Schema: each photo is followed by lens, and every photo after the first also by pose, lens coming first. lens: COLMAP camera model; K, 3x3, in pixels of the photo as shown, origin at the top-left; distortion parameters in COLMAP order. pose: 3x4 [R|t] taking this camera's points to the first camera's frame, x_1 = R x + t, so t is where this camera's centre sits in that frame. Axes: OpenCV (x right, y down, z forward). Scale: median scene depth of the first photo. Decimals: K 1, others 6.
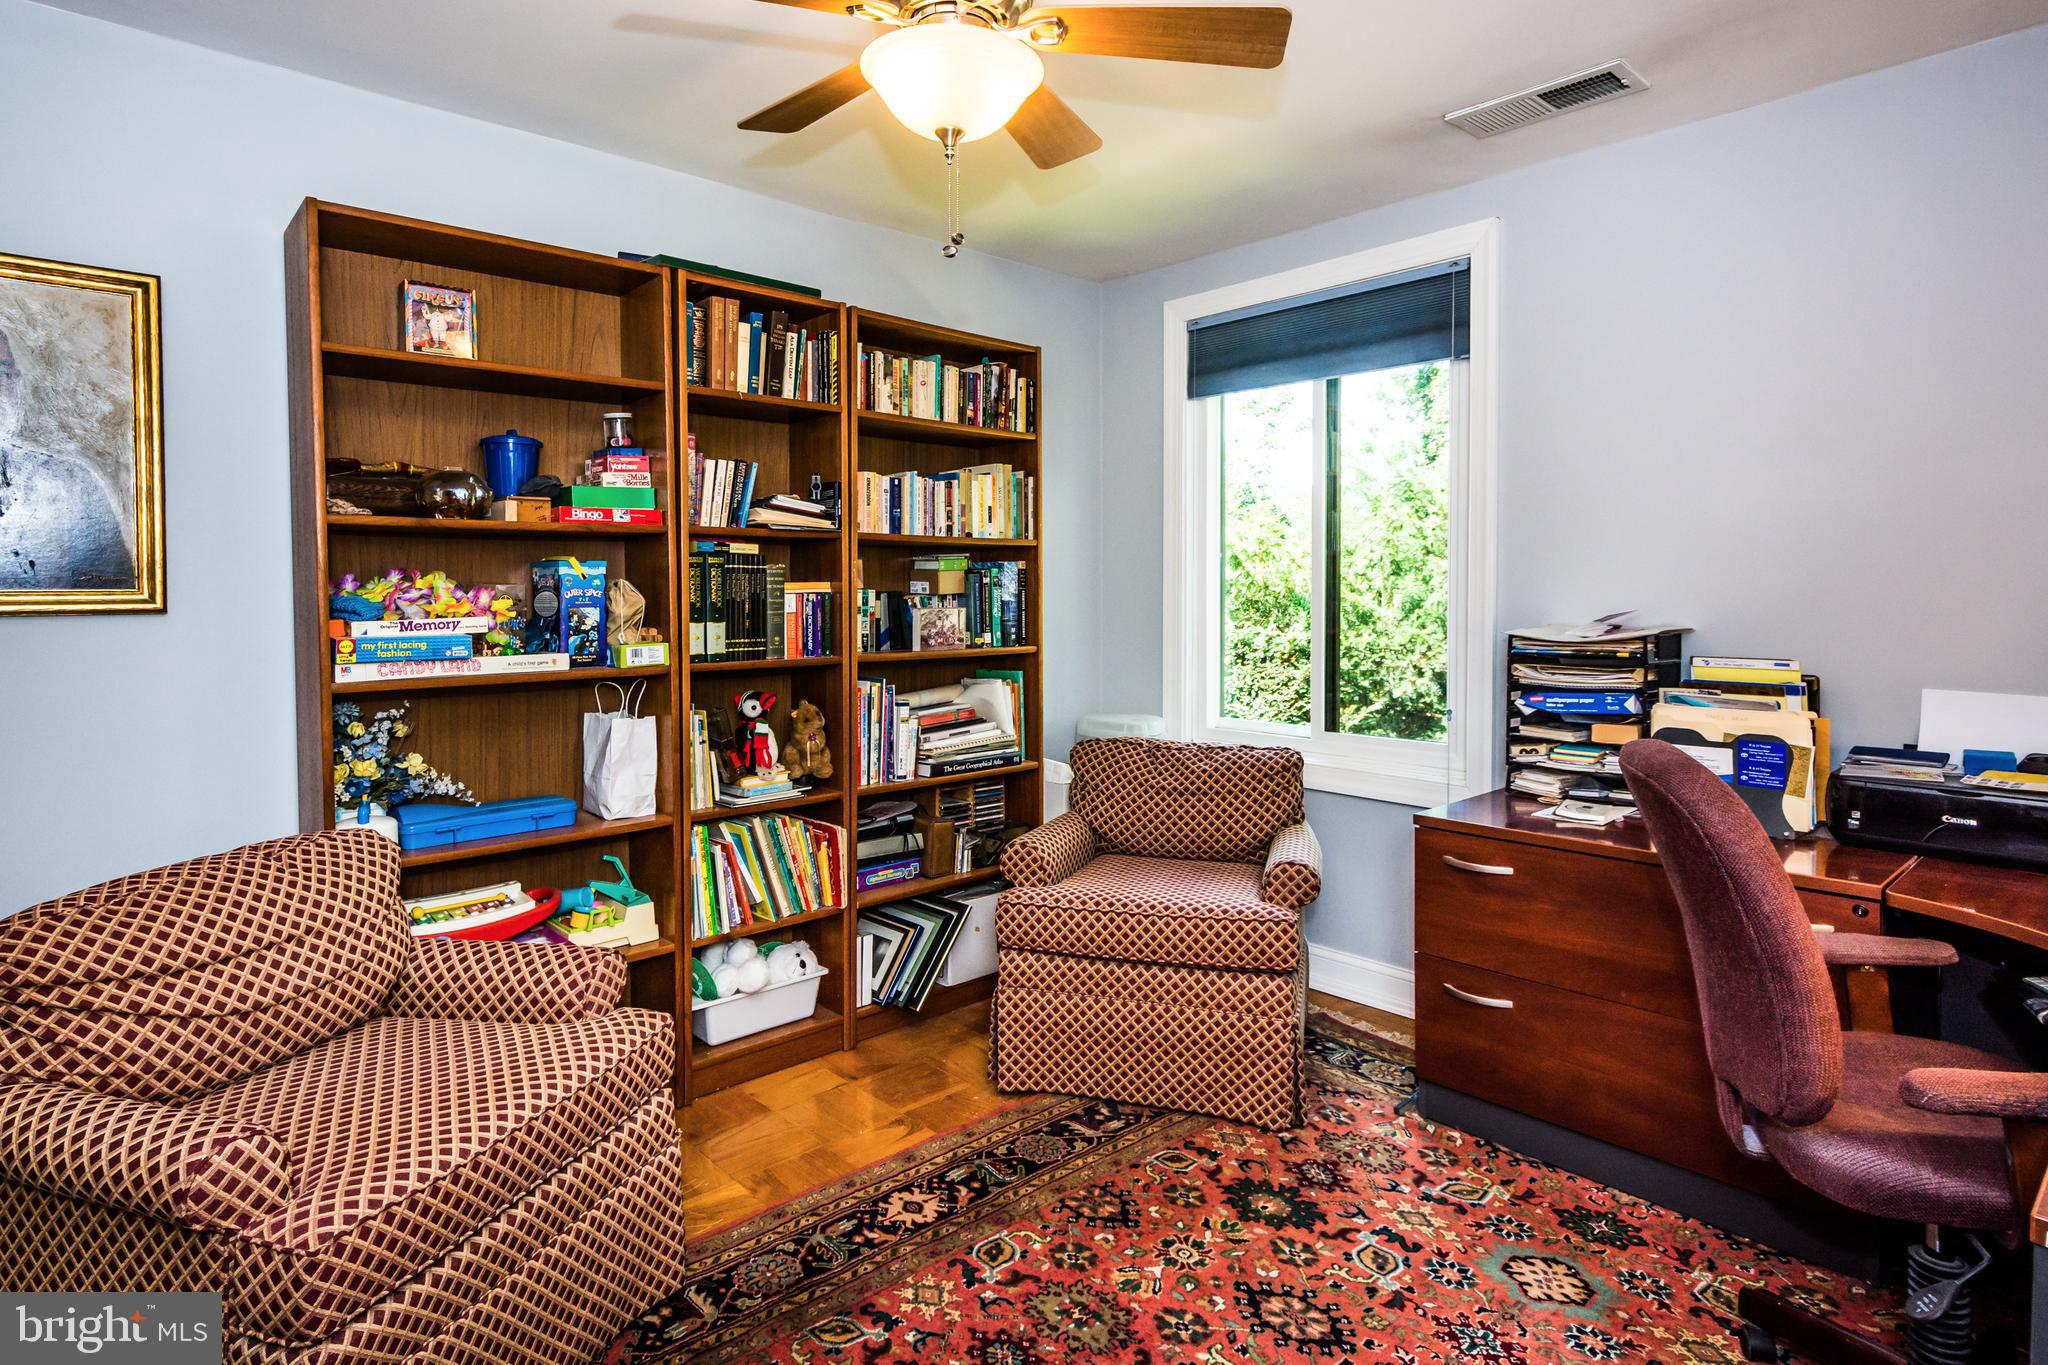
lens RADIAL K [[1126.9, 0, 1024.3], [0, 1126.9, 611.3], [0, 0, 1]] dist [0.002578, 0.000230]
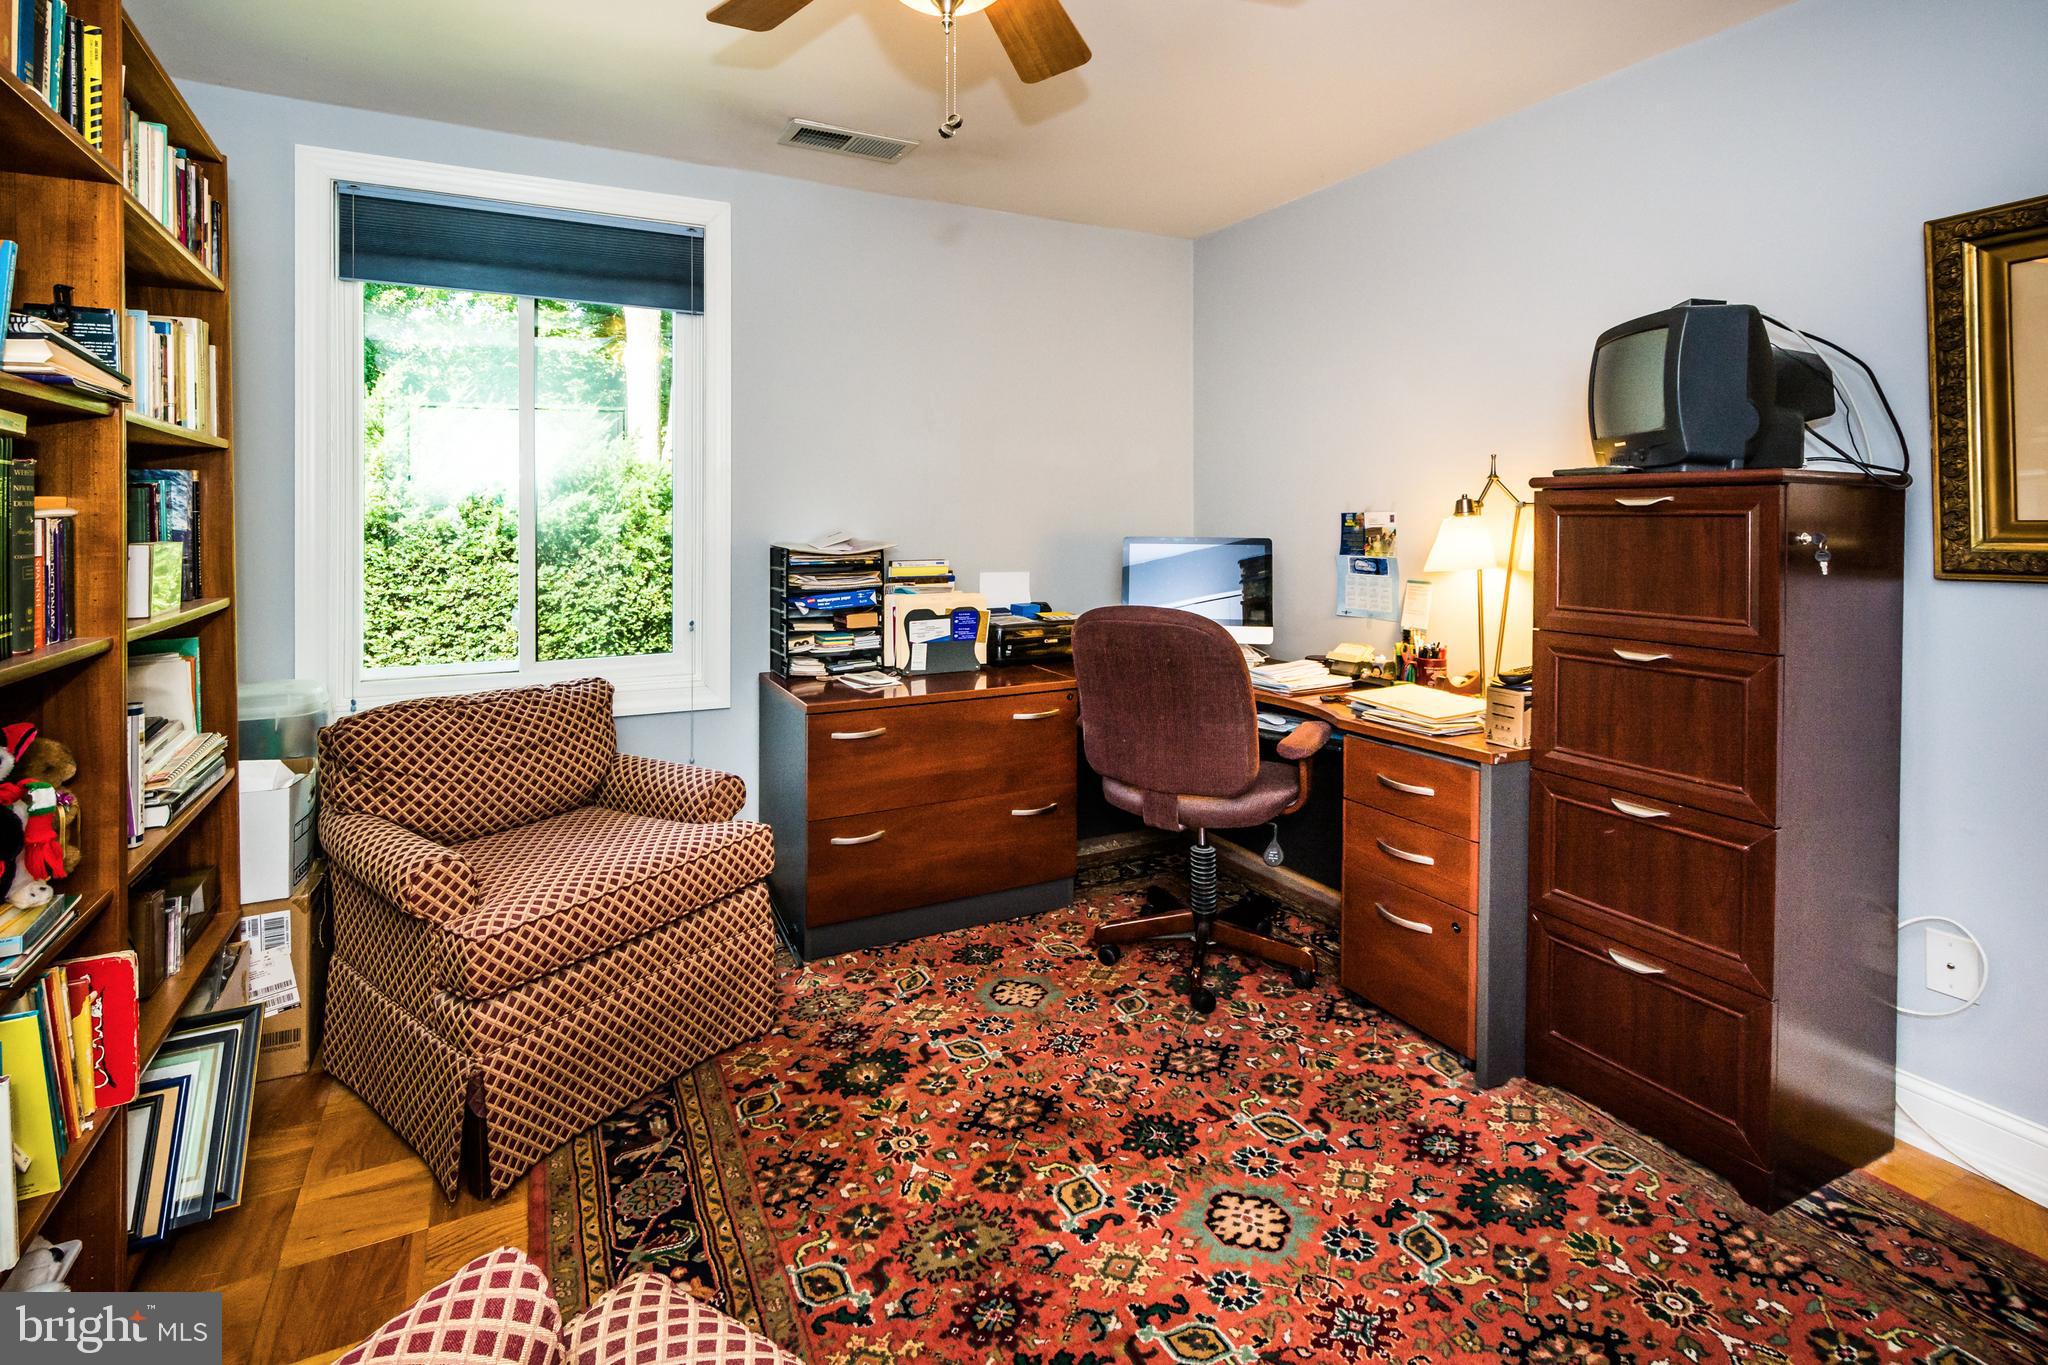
lens RADIAL K [[948.4, 0, 983.0], [0, 948.4, 525.7], [0, 0, 1]] dist [-0.002086, -0.000219]
pose [[0.274532, -0.008149, 0.961543, -0.554655], [0.016975, 0.999849, 0.003627, -0.008325], [-0.961428, 0.015327, 0.274629, 0.549342]]
